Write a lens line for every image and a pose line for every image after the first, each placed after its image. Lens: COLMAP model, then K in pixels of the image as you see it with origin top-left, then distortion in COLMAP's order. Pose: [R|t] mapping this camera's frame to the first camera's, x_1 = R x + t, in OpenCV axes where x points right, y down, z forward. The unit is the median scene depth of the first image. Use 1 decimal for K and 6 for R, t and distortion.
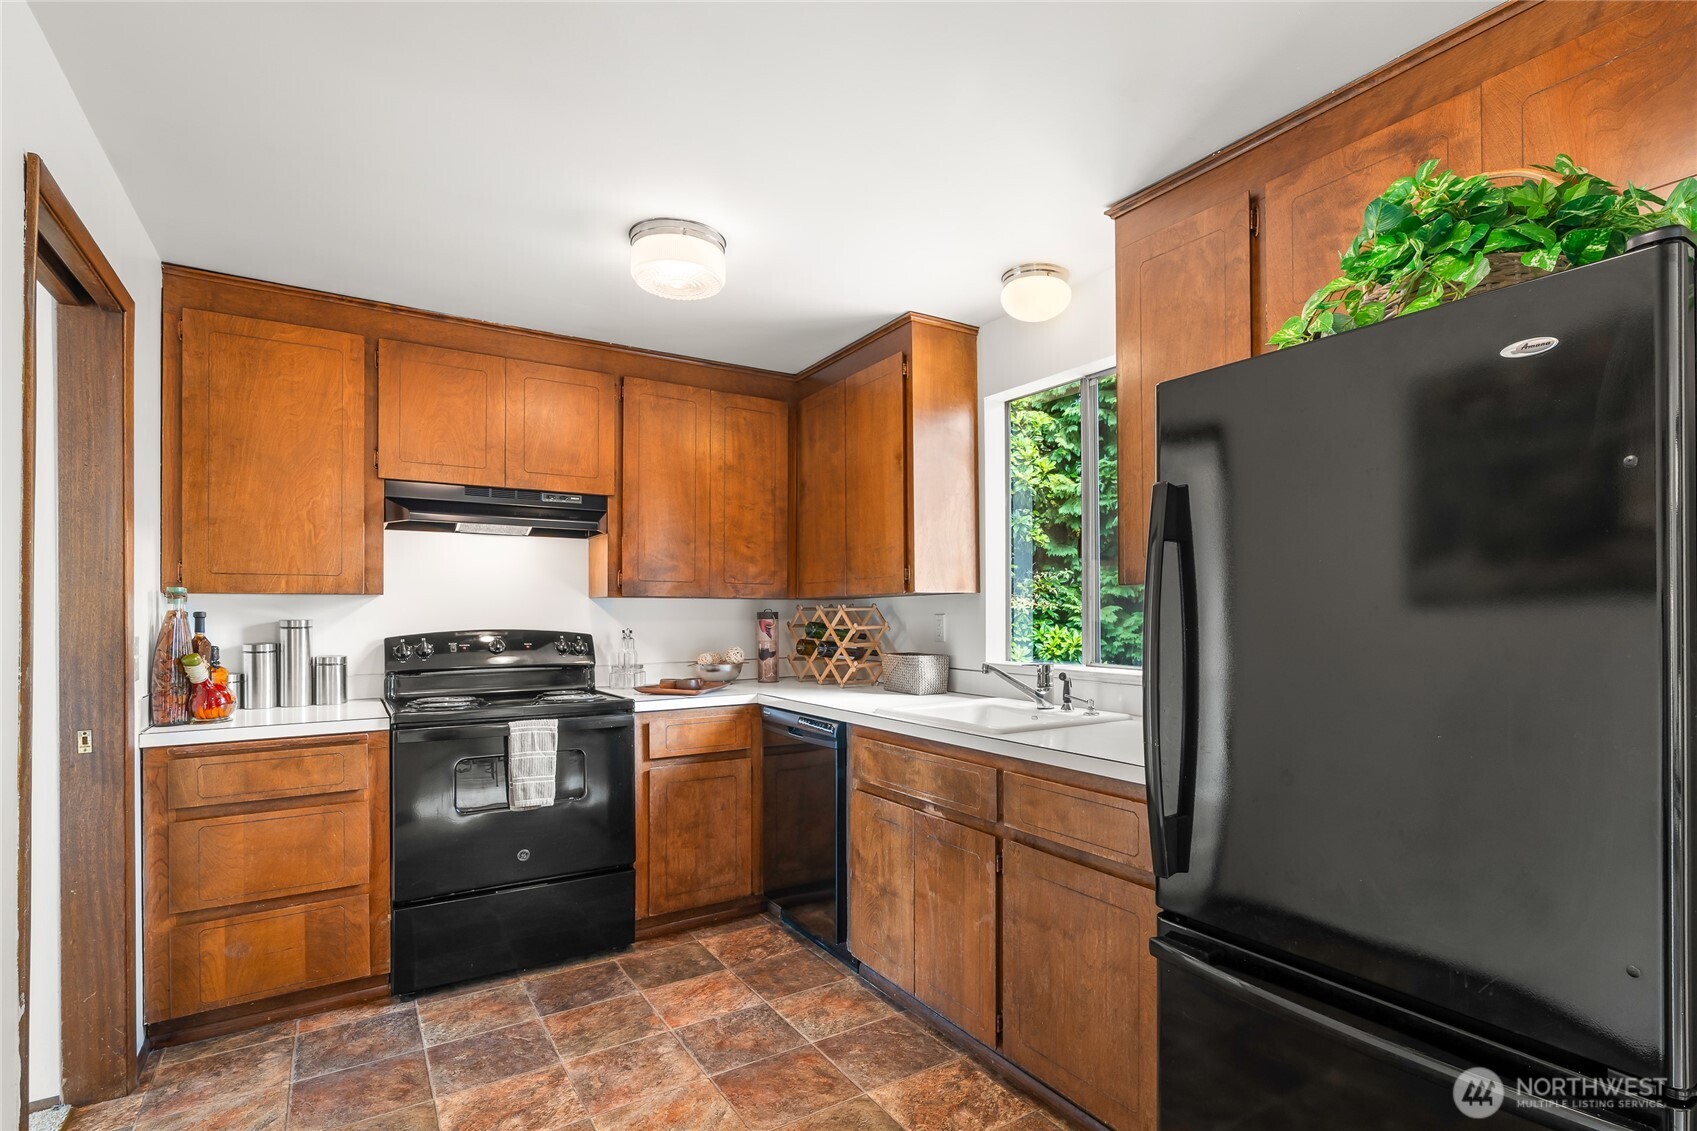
lens RADIAL K [[783.3, 0, 865.6], [0, 783.3, 608.1], [0, 0, 1]] dist [-0.011915, 0.003324]
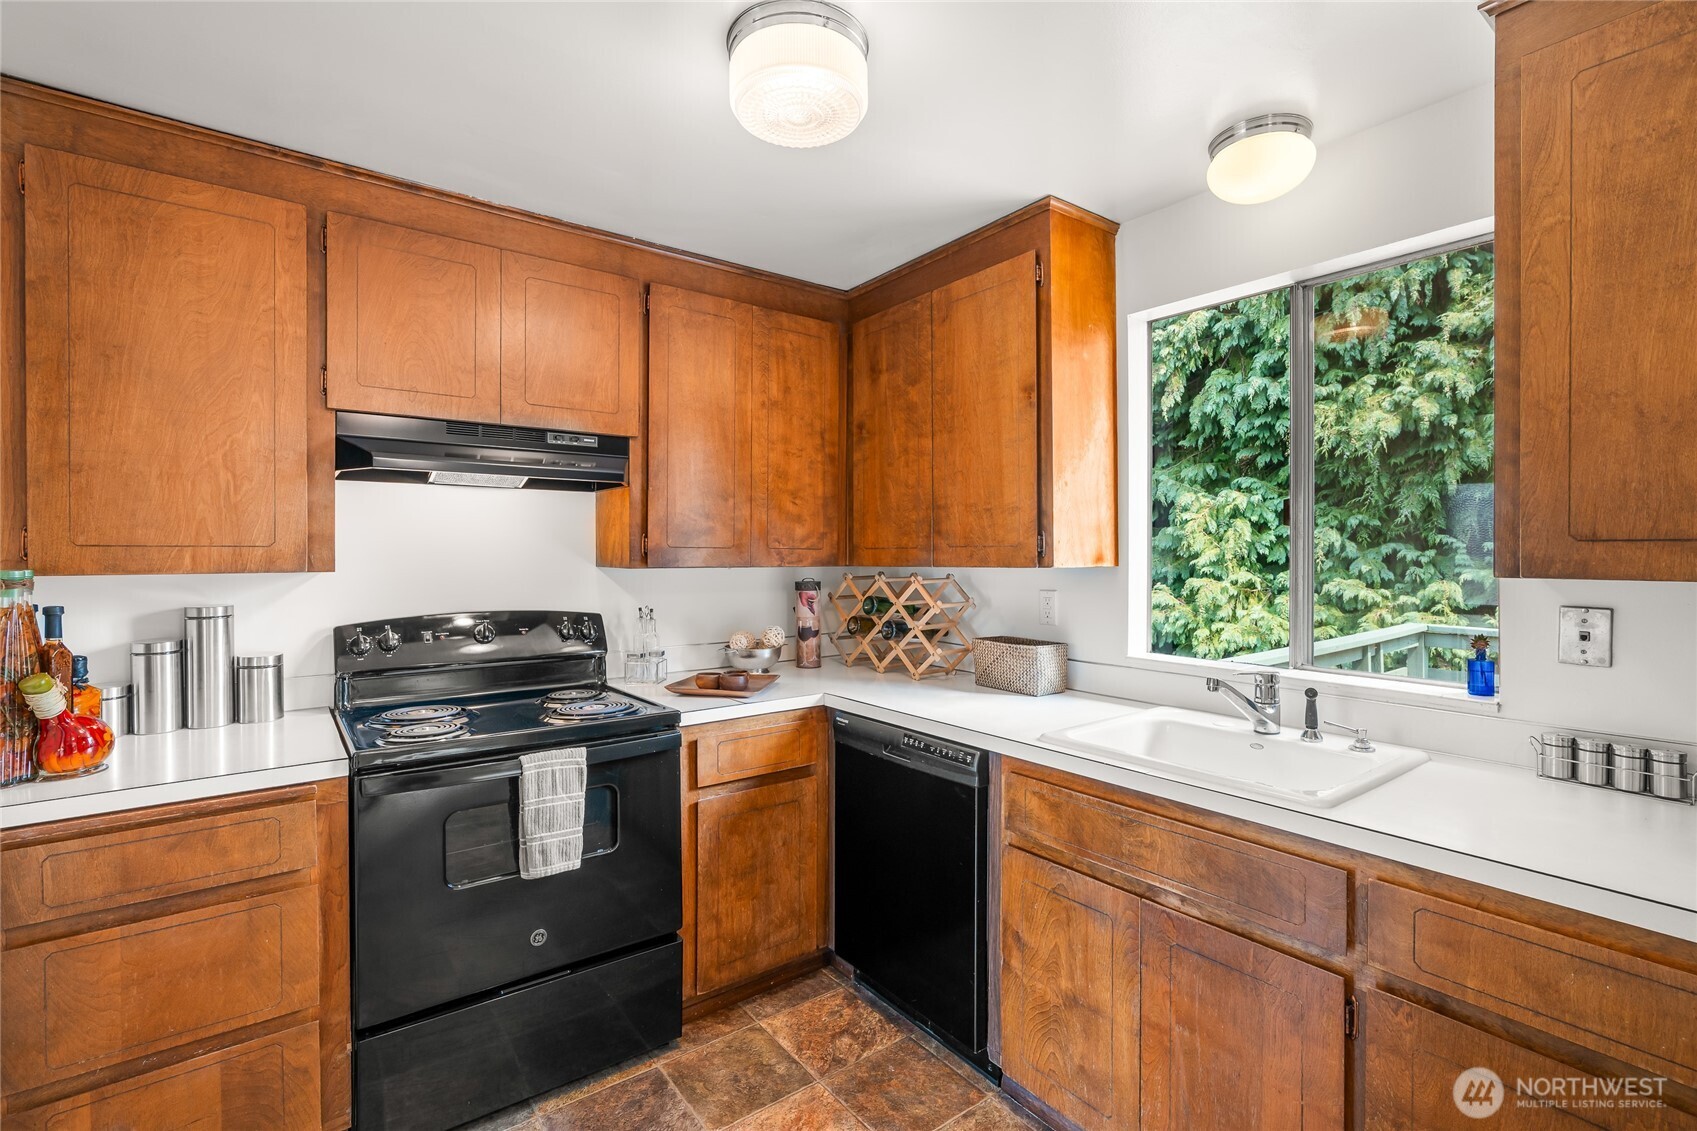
lens RADIAL K [[783.3, 0, 845.8], [0, 783.3, 563.4], [0, 0, 1]] dist [-0.011915, 0.003324]
pose [[0.999121, 0.001976, 0.041874, -0.177054], [-0.002398, 0.999947, 0.010009, -0.032719], [-0.041852, -0.010101, 0.999073, 0.261825]]
